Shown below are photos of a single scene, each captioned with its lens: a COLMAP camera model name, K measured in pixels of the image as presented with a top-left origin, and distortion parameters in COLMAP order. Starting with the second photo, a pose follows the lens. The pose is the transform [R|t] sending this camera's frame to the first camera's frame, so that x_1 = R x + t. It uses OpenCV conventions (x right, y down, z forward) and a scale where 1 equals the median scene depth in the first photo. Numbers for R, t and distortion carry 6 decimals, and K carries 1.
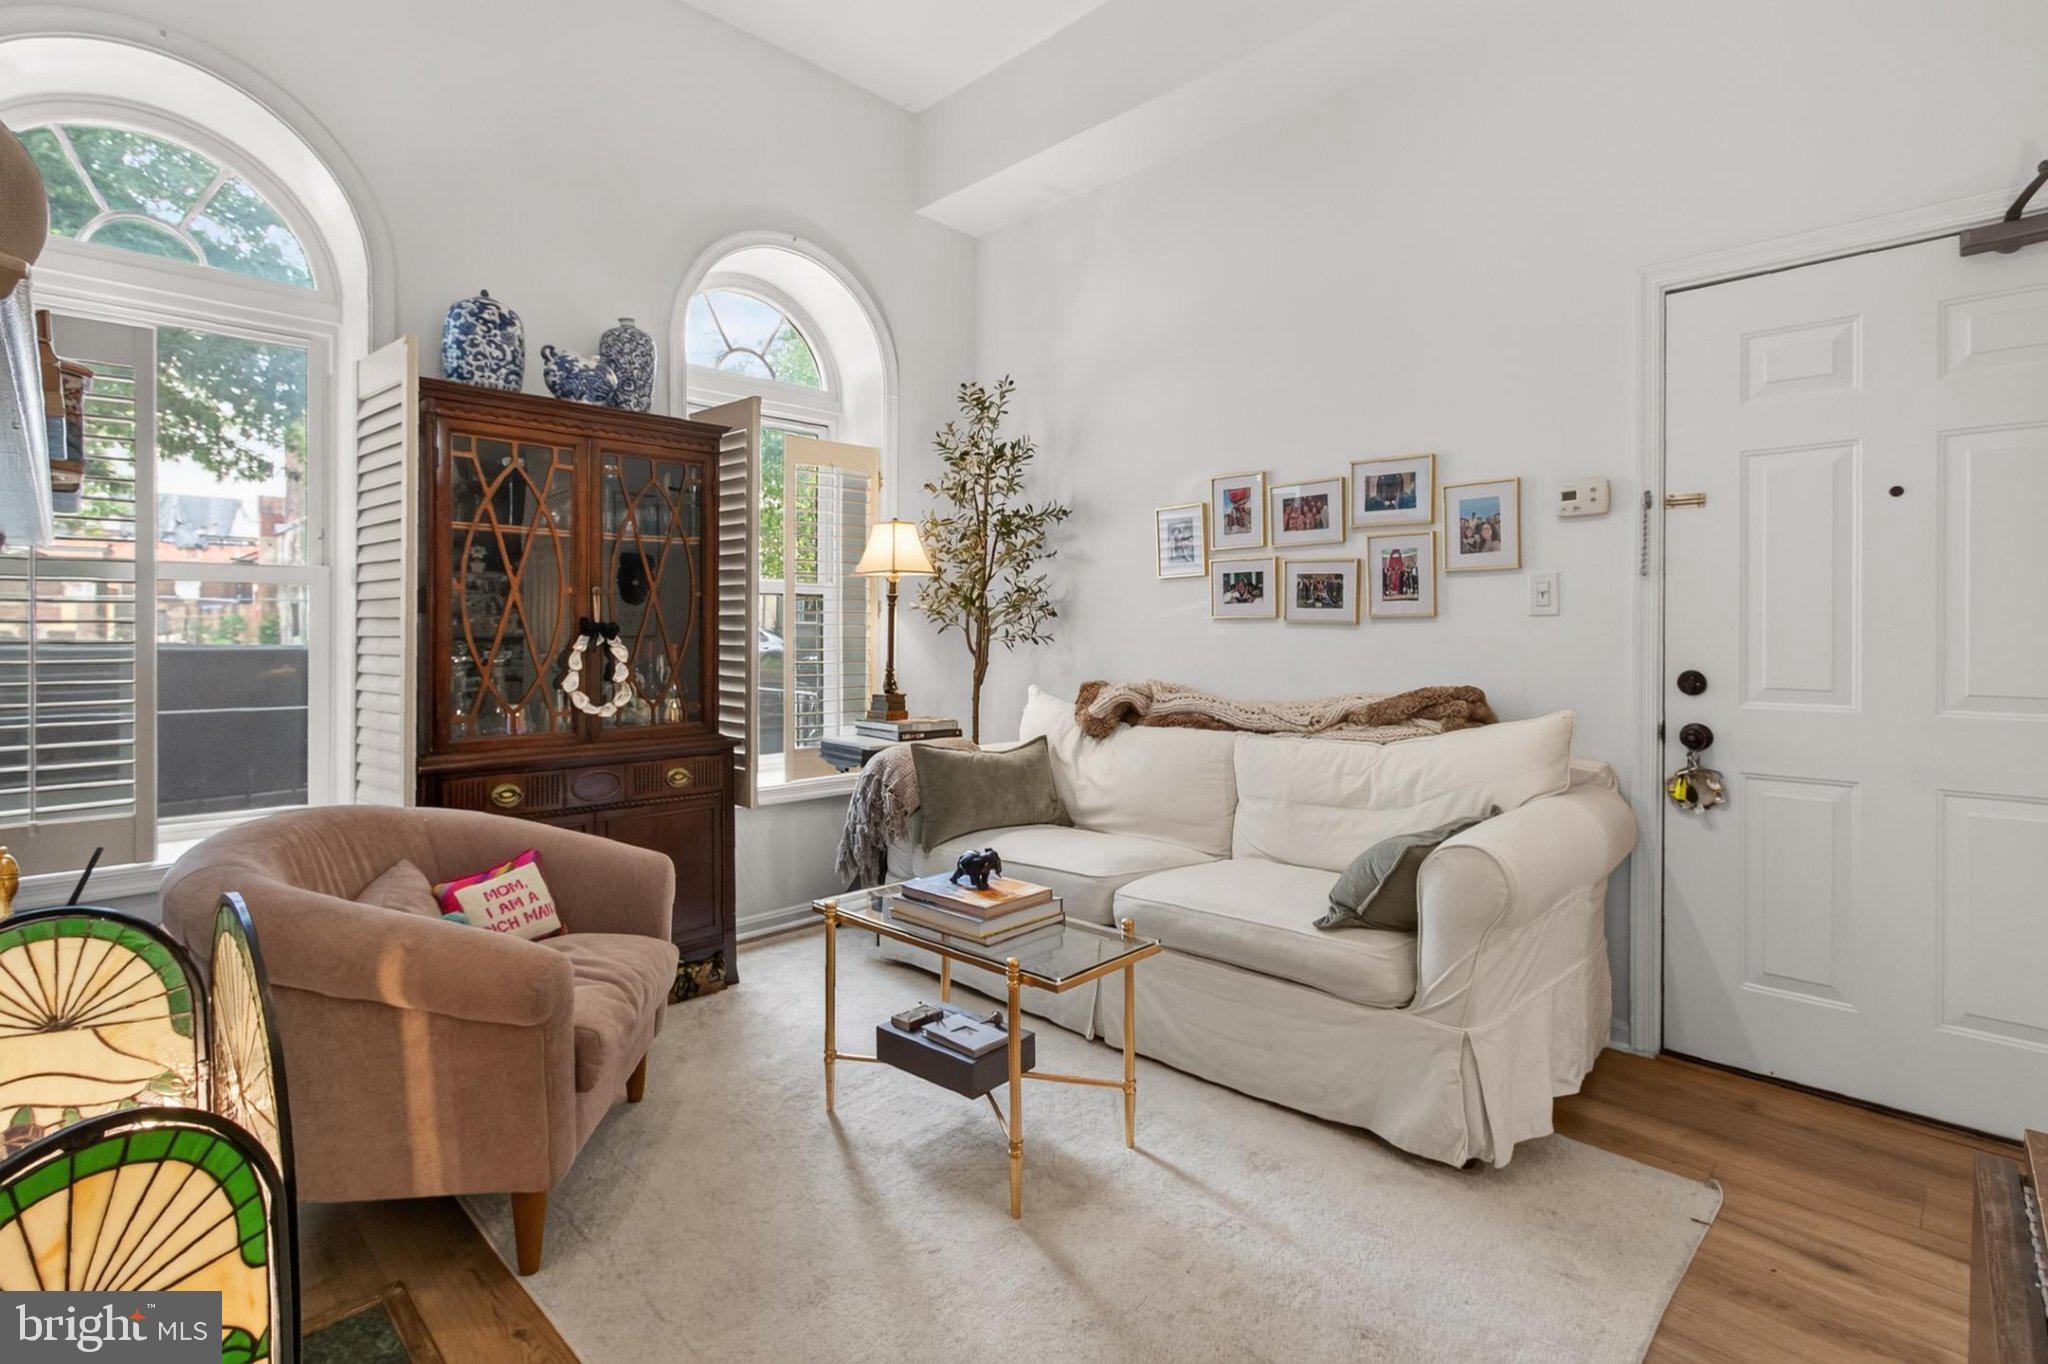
lens RADIAL K [[996.2, 0, 999.3], [0, 996.2, 624.4], [0, 0, 1]] dist [0.001669, 0.004679]
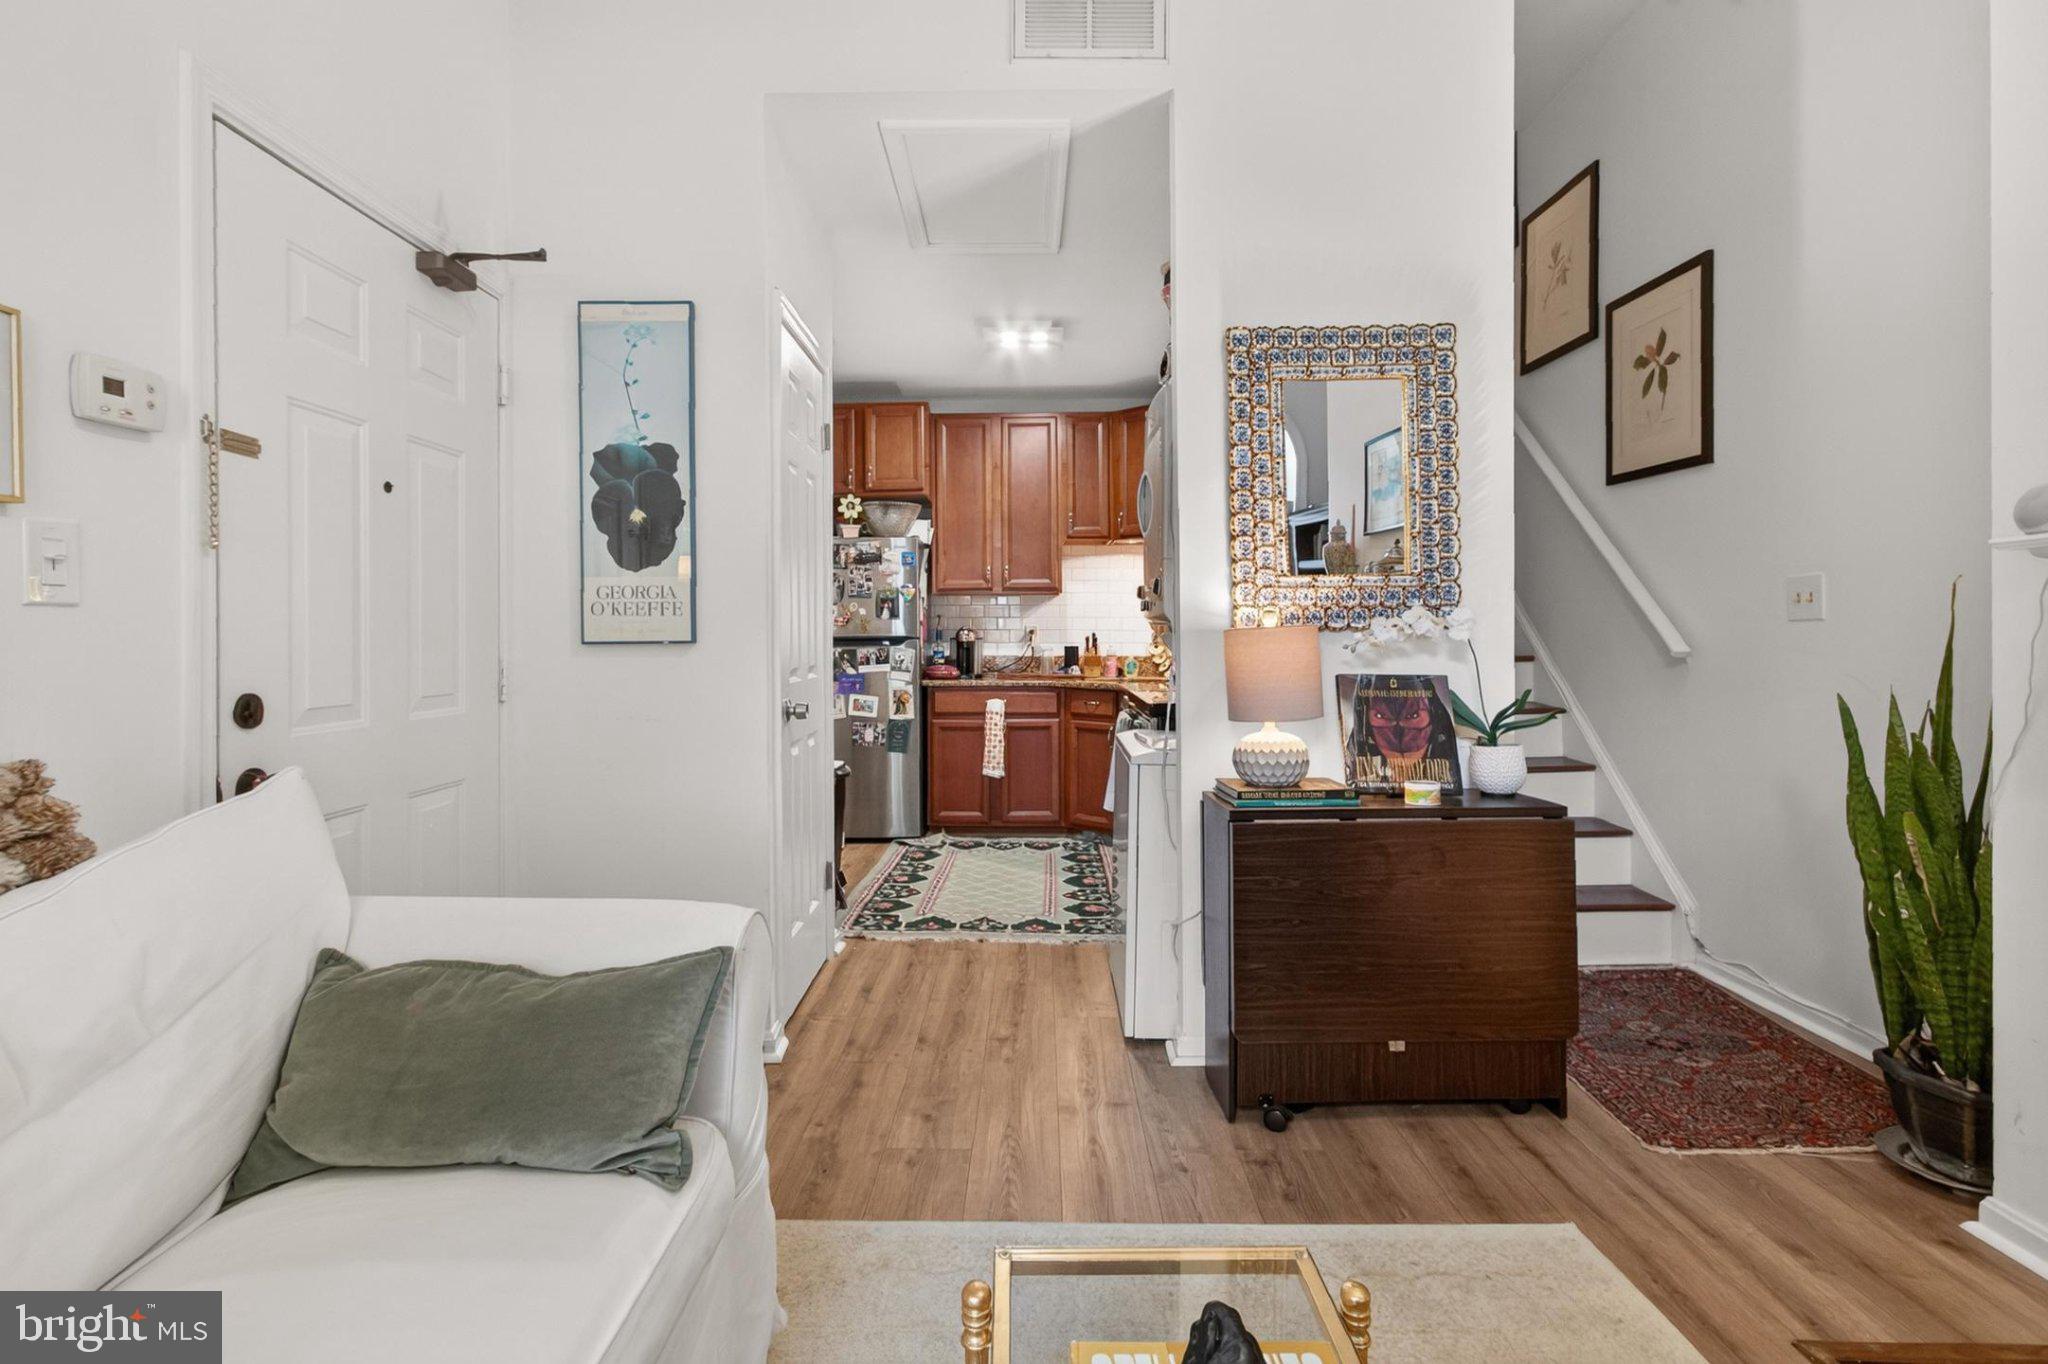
lens RADIAL K [[996.2, 0, 1023.7], [0, 996.2, 623.9], [0, 0, 1]] dist [0.001669, 0.004679]
pose [[-0.714459, 0.001427, 0.699676, -0.144213], [-0.007785, 0.999920, -0.009989, 0.001367], [-0.699634, -0.012584, -0.714391, 0.938772]]
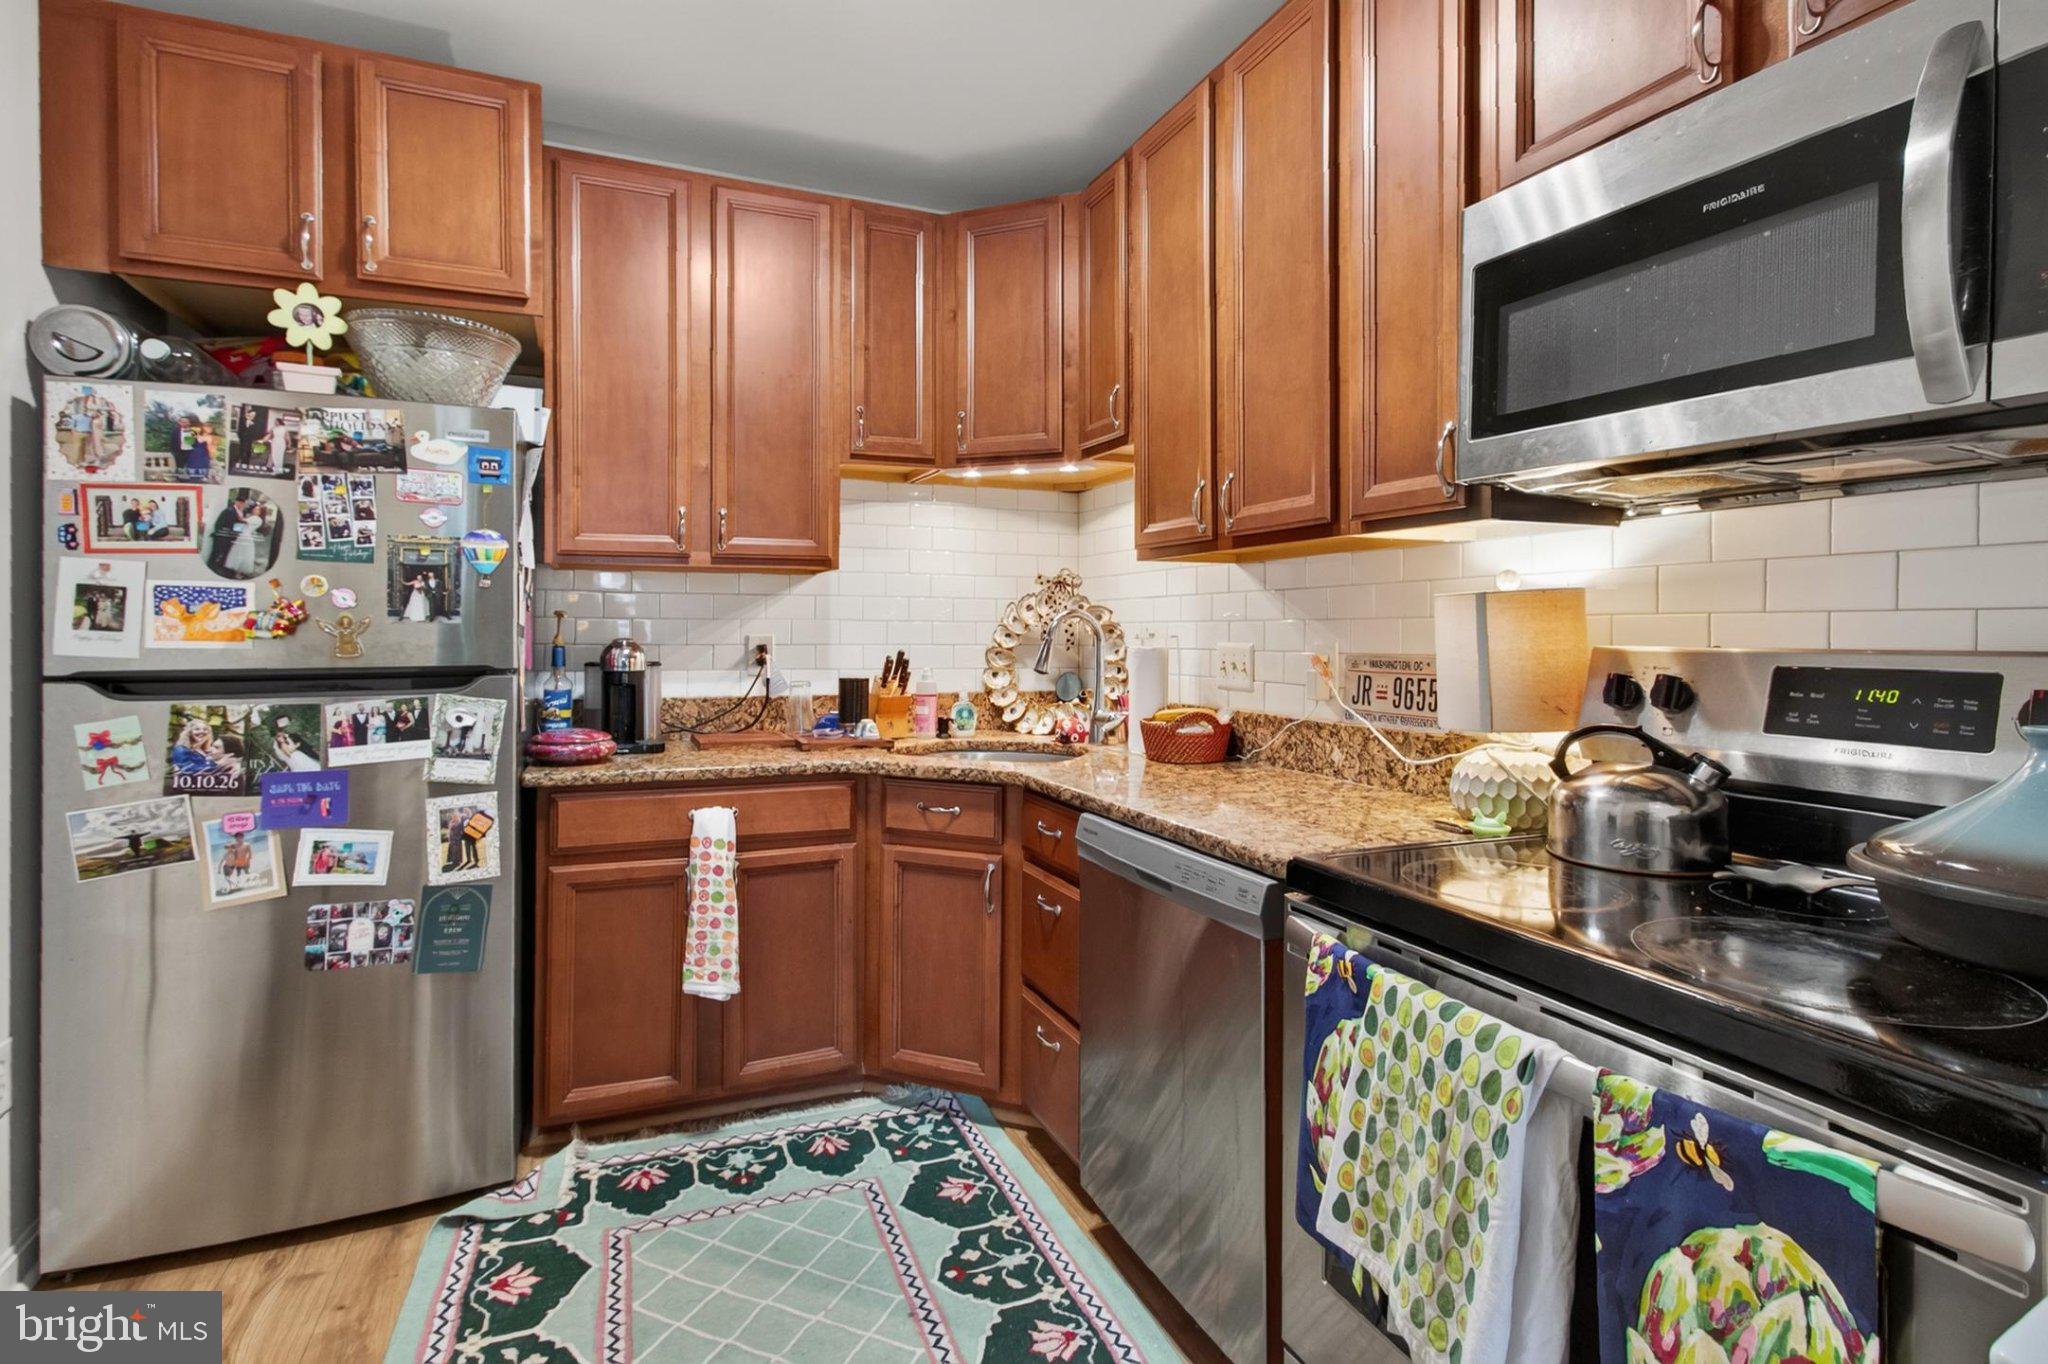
lens RADIAL K [[996.2, 0, 1024.3], [0, 996.2, 638.2], [0, 0, 1]] dist [0.001669, 0.004679]
pose [[-0.924586, -0.010454, 0.380829, 0.617648], [-0.011651, 0.999932, -0.000838, -0.014727], [-0.380795, -0.005212, -0.924645, 0.325799]]
